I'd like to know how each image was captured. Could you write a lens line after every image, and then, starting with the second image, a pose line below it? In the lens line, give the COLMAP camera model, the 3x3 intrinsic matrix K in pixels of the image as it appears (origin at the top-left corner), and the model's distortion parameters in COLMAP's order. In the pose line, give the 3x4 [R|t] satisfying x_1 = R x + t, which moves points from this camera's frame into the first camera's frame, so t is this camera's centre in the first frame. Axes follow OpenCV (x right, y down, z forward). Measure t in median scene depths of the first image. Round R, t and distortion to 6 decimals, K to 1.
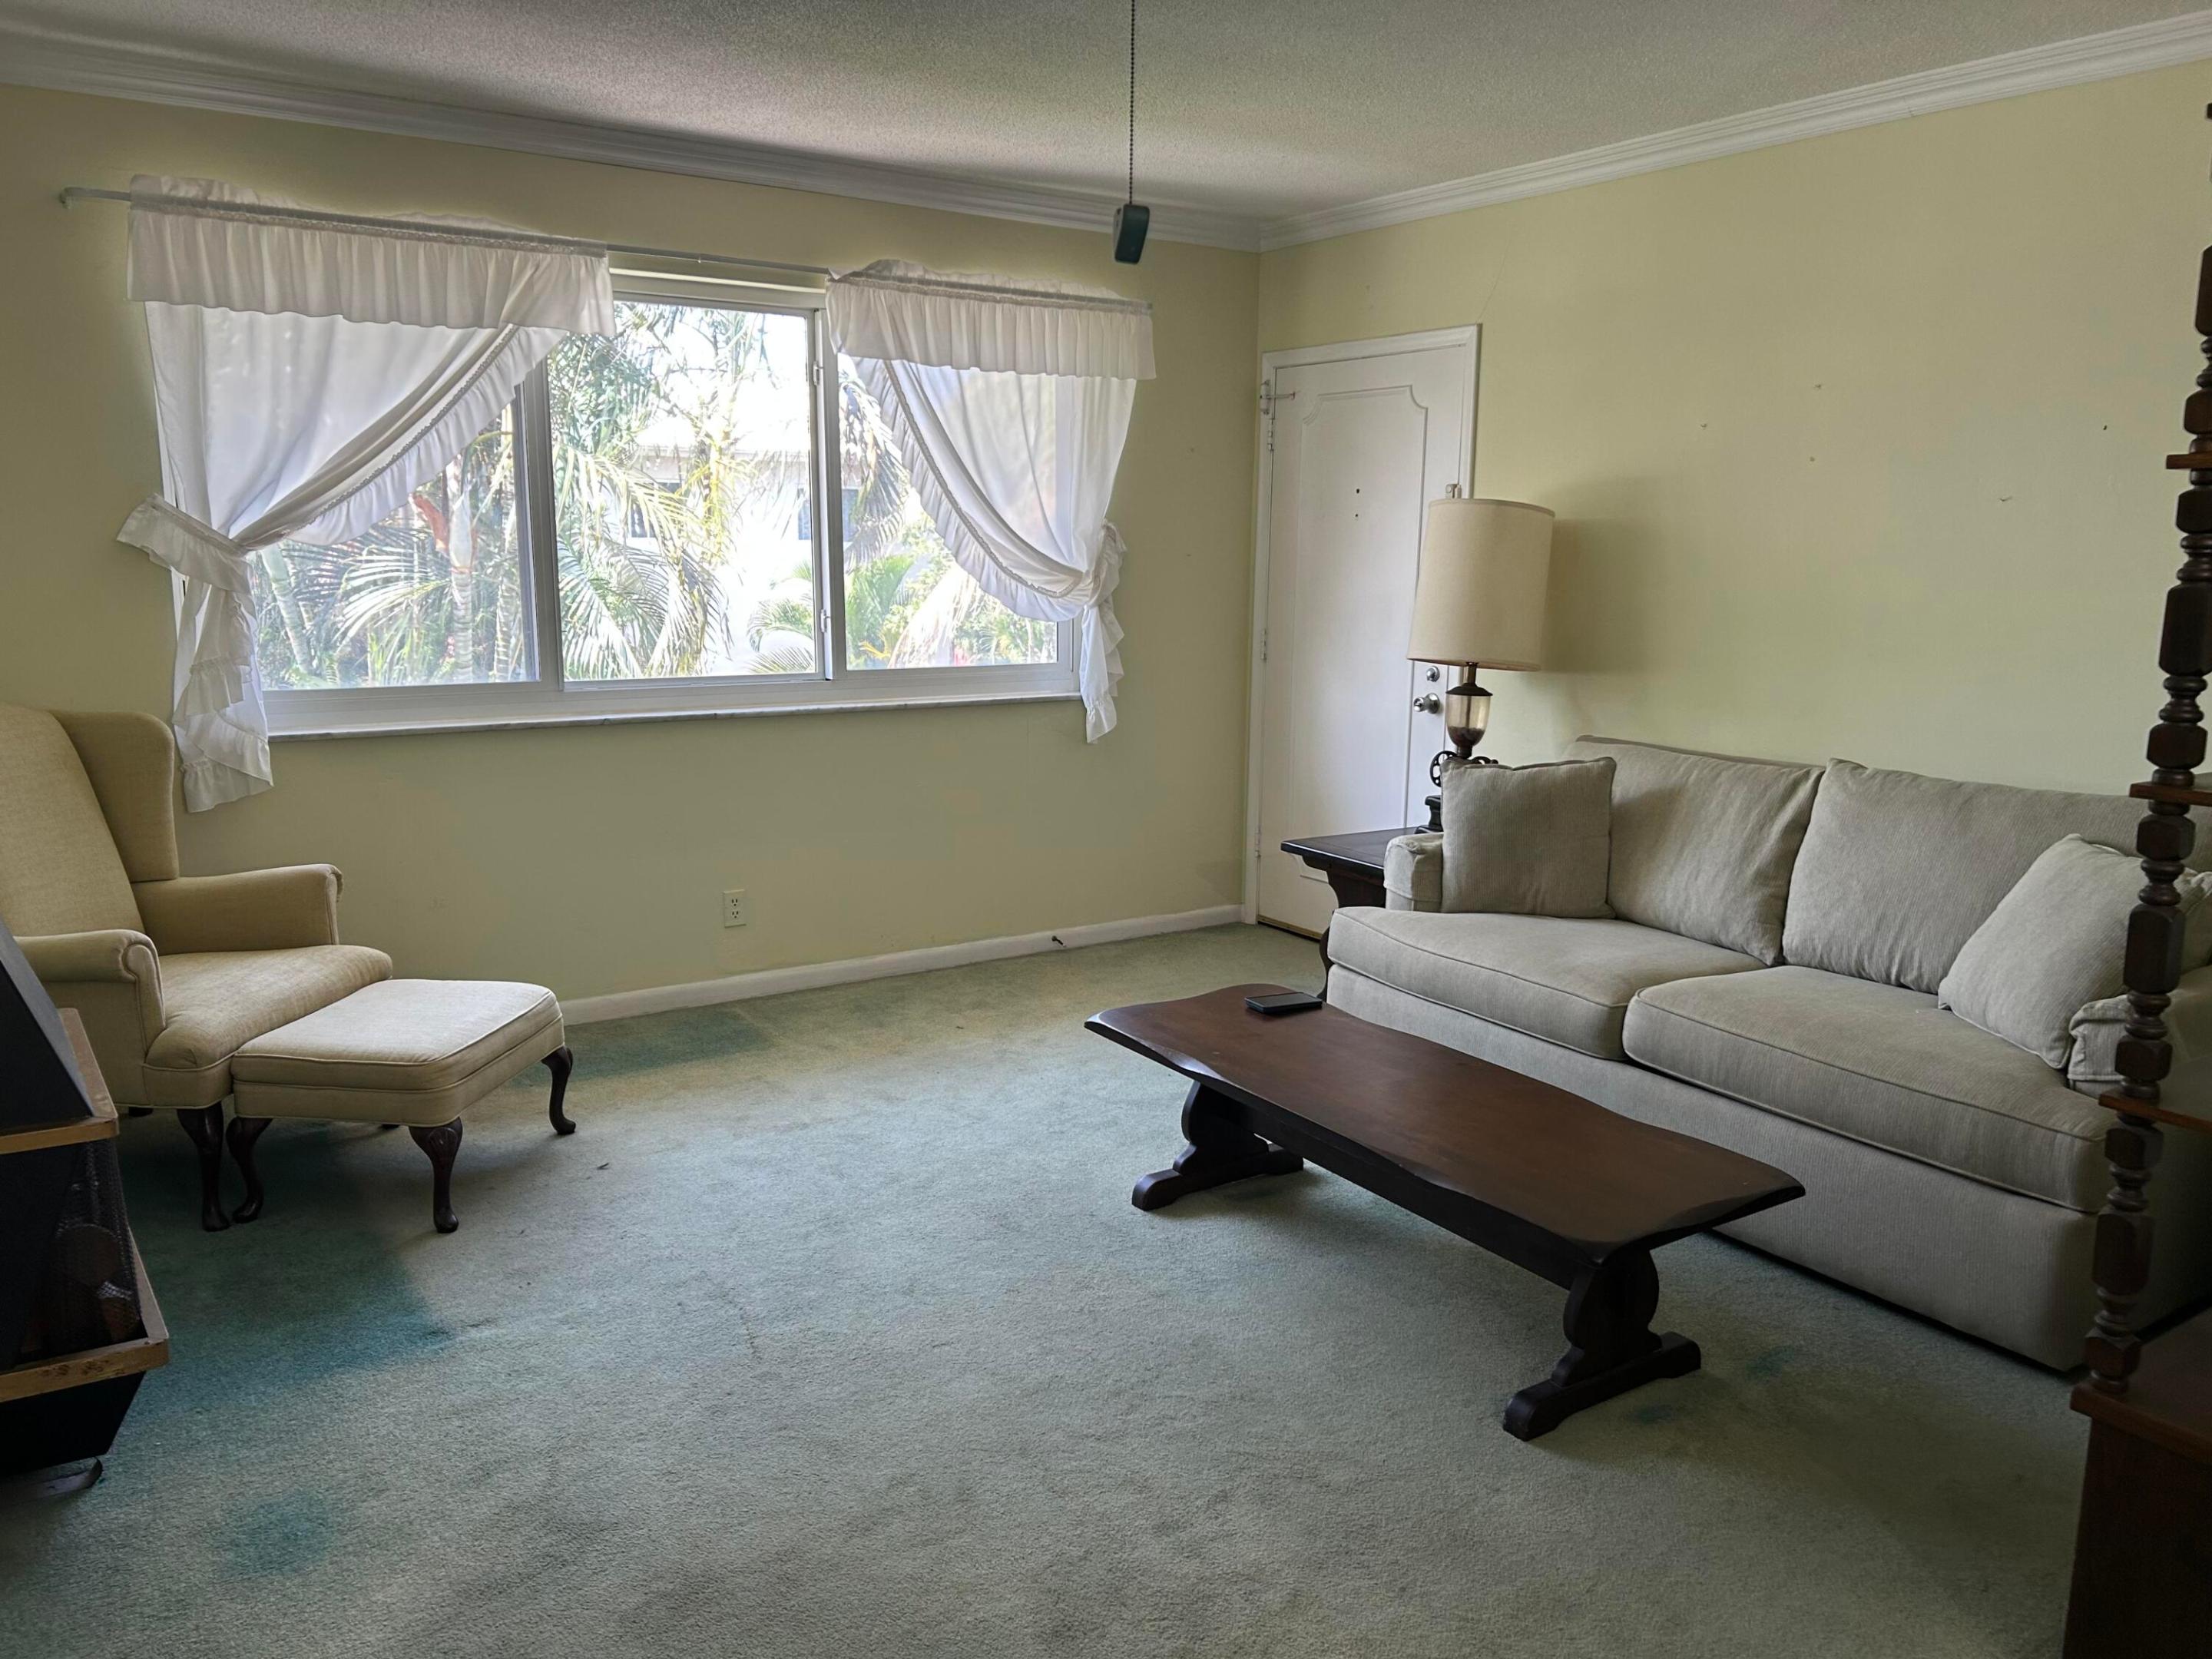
lens RADIAL K [[1674.3, 0, 1095.1], [0, 1674.3, 837.4], [0, 0, 1]] dist [0.059695, -0.064257]
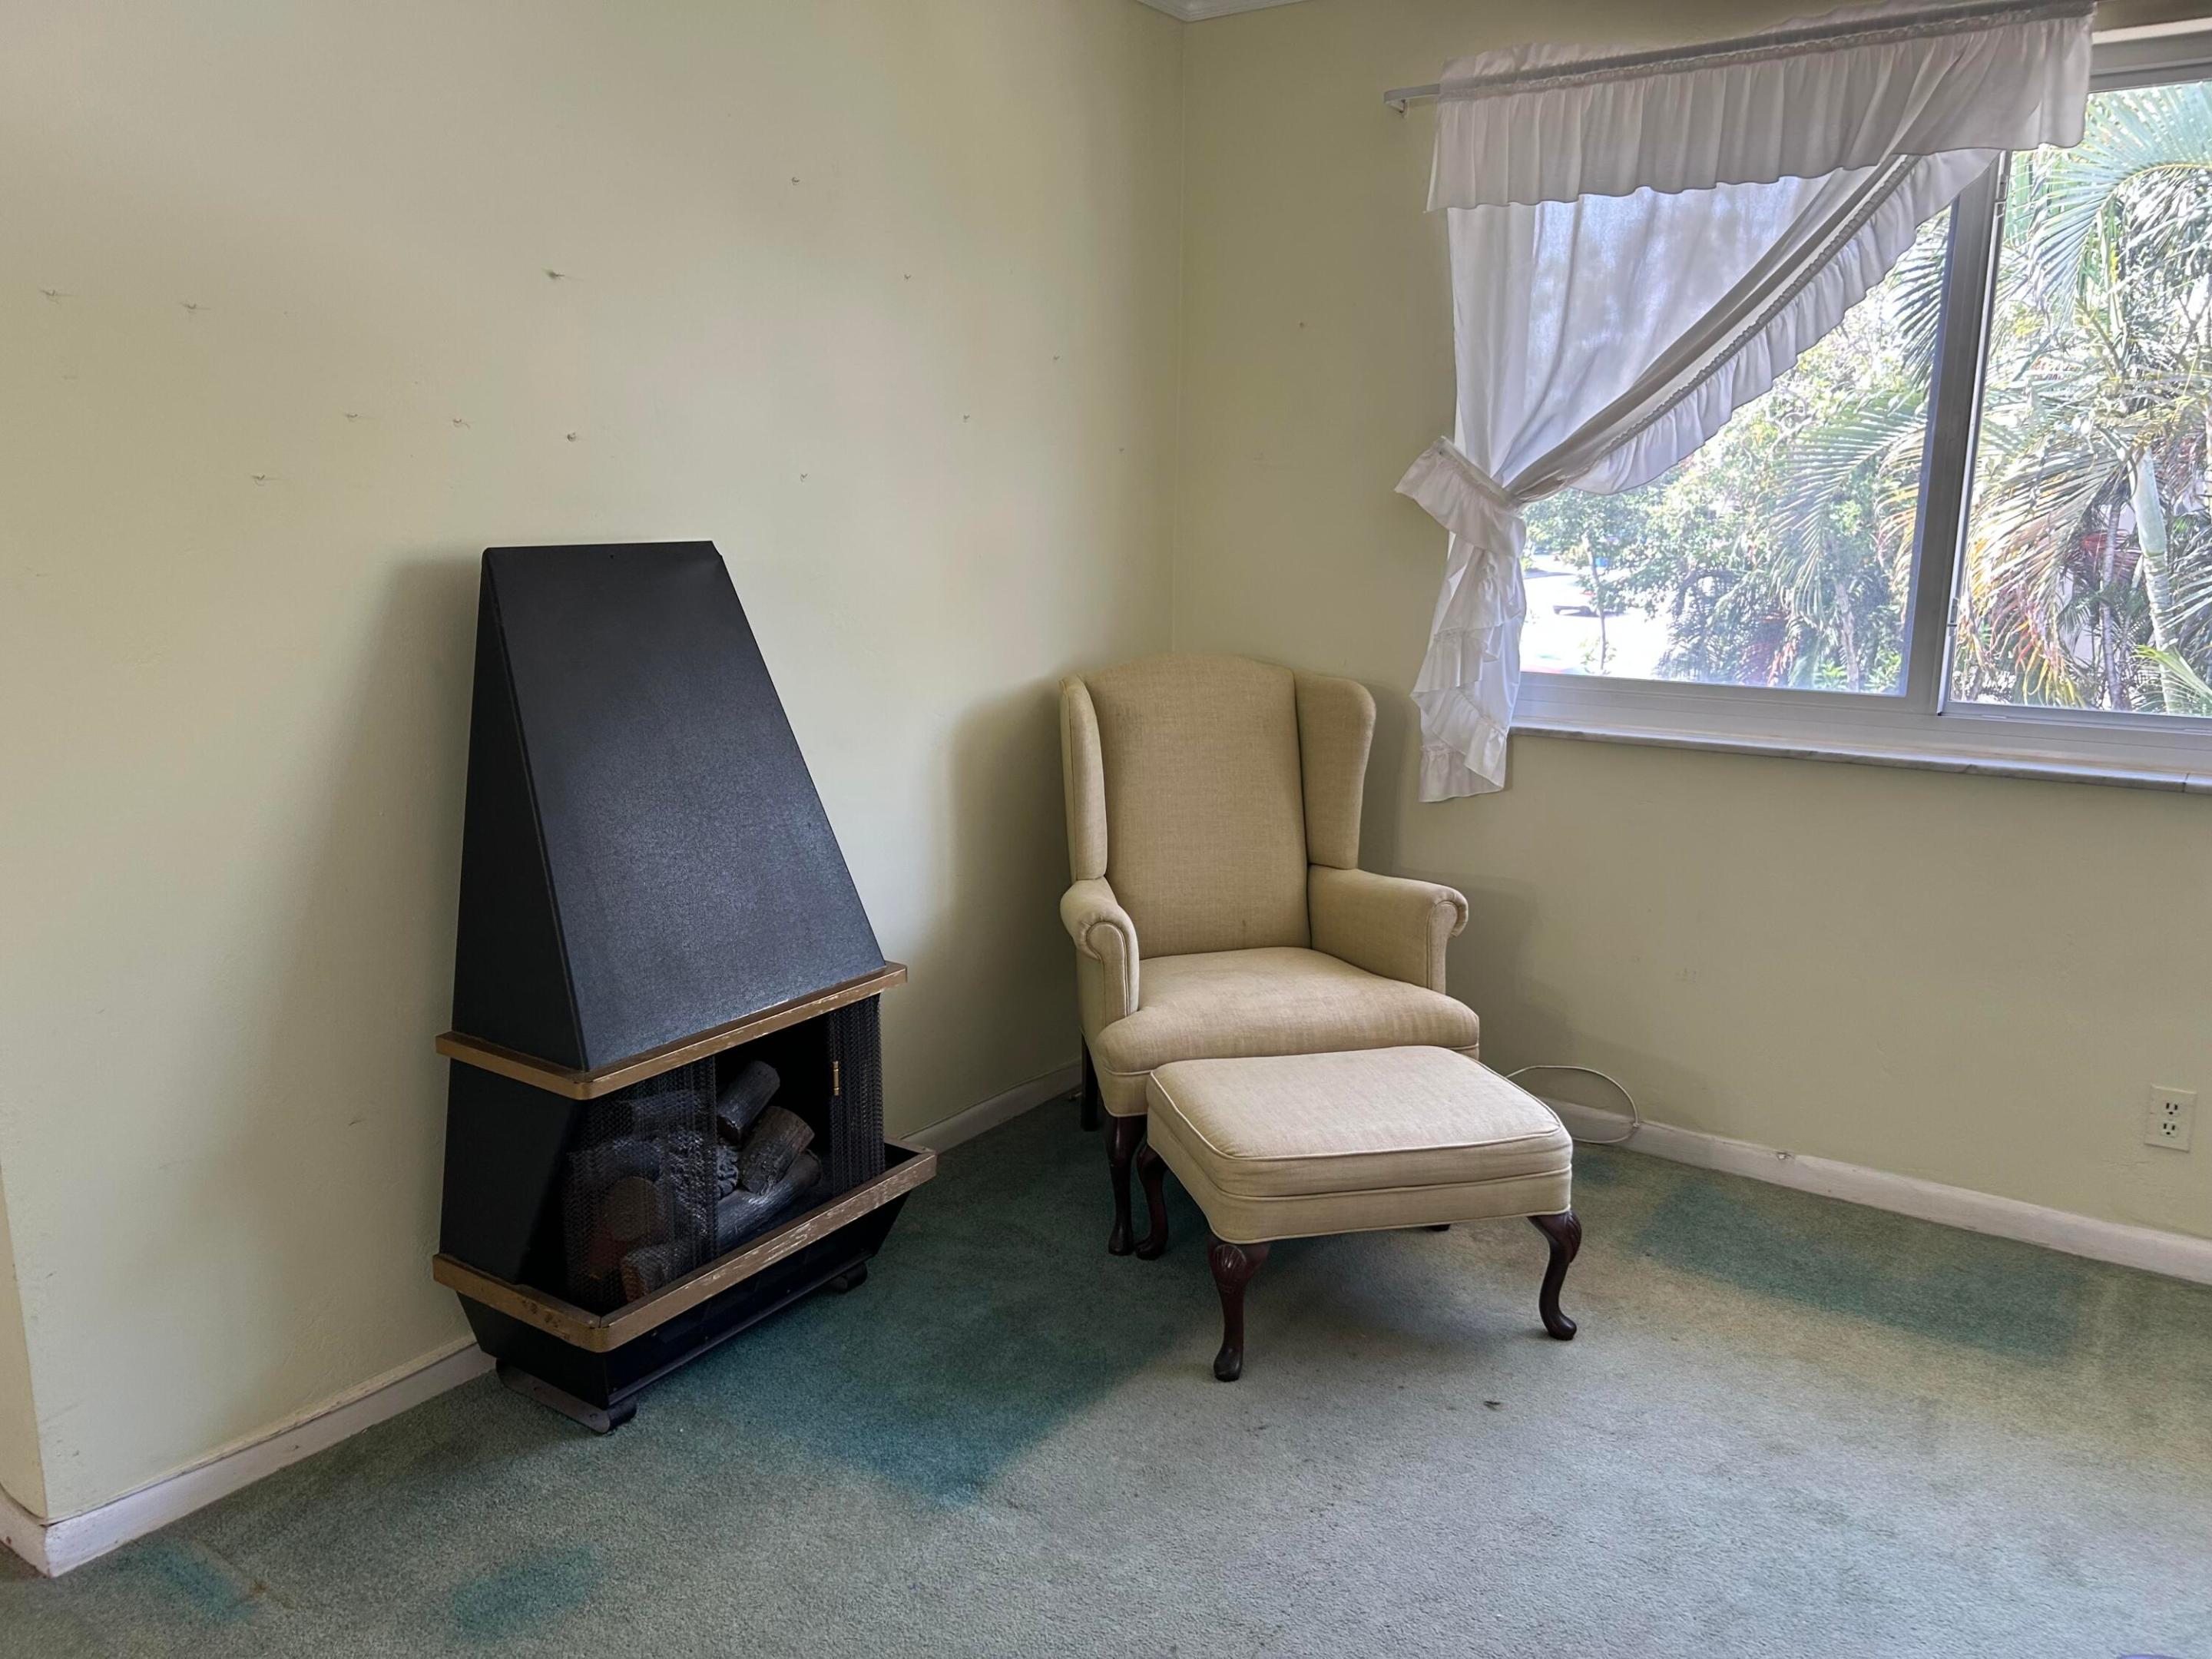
lens RADIAL K [[1647.8, 0, 1114.2], [0, 1647.8, 843.7], [0, 0, 1]] dist [0.060149, -0.070002]
pose [[0.354755, 0.182694, -0.916936, 0.213048], [-0.169232, 0.977071, 0.129201, -0.080582], [0.919516, 0.109340, 0.377539, 0.551894]]
